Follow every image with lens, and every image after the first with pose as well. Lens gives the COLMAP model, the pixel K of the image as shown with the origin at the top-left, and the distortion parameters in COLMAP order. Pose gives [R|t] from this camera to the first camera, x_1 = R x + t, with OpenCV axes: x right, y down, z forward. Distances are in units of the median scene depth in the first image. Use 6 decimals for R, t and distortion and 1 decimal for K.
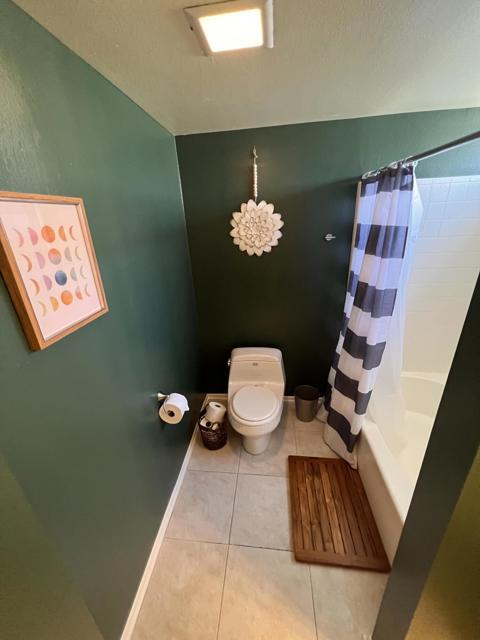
lens RADIAL K [[257.7, 0, 239.5], [0, 257.7, 319.4], [0, 0, 1]] dist [-0.003291, -0.000466]
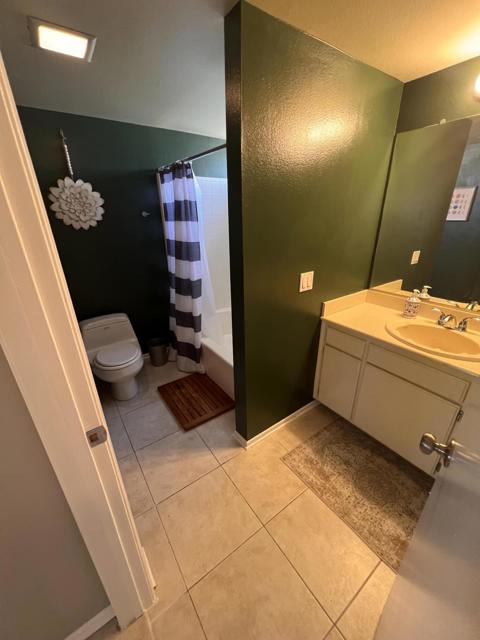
lens RADIAL K [[257.7, 0, 240.4], [0, 257.7, 320.6], [0, 0, 1]] dist [-0.003291, -0.000466]
pose [[0.743407, -0.219738, 0.631713, -0.244328], [0.231309, 0.970677, 0.065437, 0.242308], [-0.627568, 0.097475, 0.772436, -0.267429]]
